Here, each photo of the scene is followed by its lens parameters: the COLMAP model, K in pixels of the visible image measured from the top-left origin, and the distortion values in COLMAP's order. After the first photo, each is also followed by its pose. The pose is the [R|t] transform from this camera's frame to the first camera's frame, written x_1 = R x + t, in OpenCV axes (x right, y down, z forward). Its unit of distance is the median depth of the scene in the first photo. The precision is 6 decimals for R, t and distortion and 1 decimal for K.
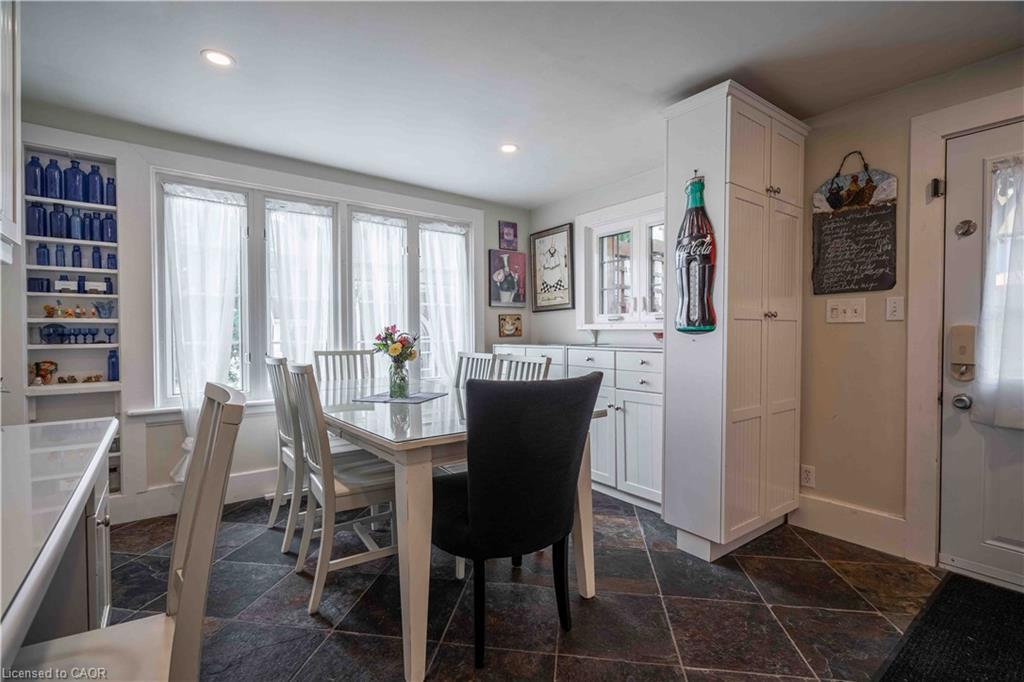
lens RADIAL K [[467.7, 0, 512.0], [0, 467.7, 341.0], [0, 0, 1]] dist [-0.000763, -0.000311]
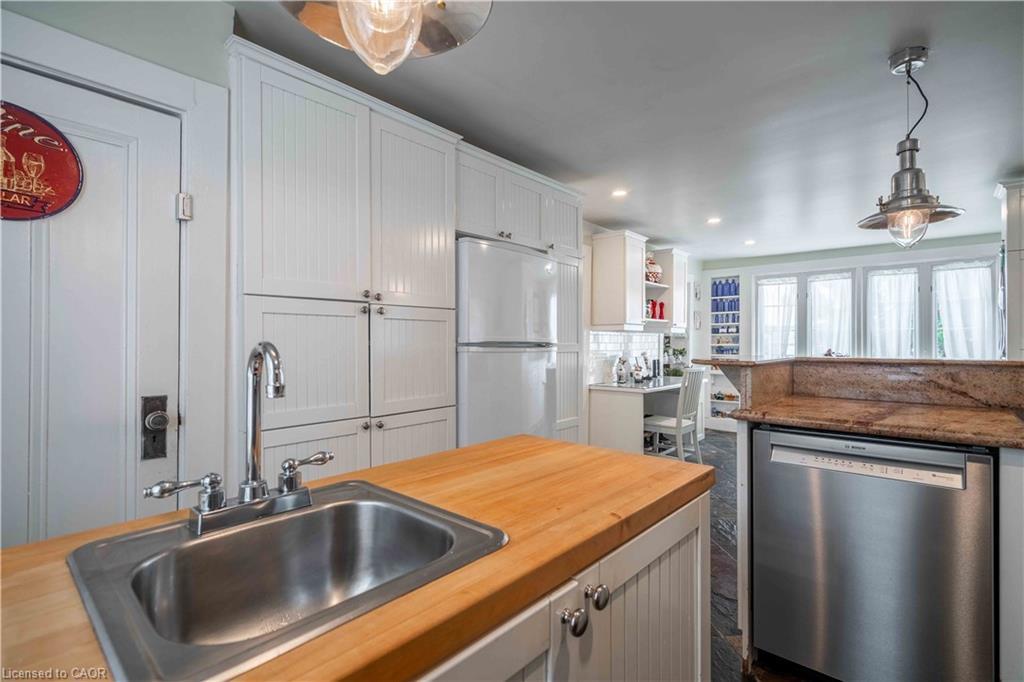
lens RADIAL K [[467.7, 0, 512.0], [0, 467.7, 341.0], [0, 0, 1]] dist [-0.000763, -0.000311]
pose [[0.211305, -0.008678, -0.977382, 1.182634], [-0.016732, 0.999782, -0.012494, -0.014463], [0.977277, 0.018993, 0.211114, -0.589563]]
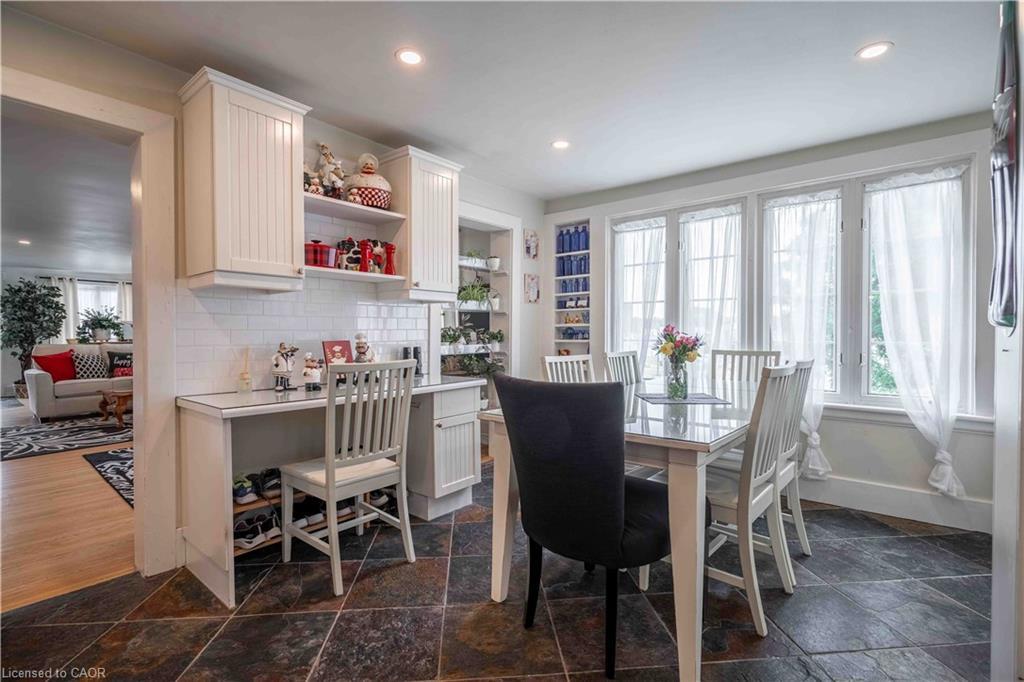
lens RADIAL K [[467.7, 0, 512.0], [0, 467.7, 341.0], [0, 0, 1]] dist [-0.000763, -0.000311]
pose [[0.241336, 0.012797, -0.970357, 0.573881], [-0.015150, 0.999841, 0.009417, -0.000937], [0.970323, 0.012428, 0.241492, 0.390982]]
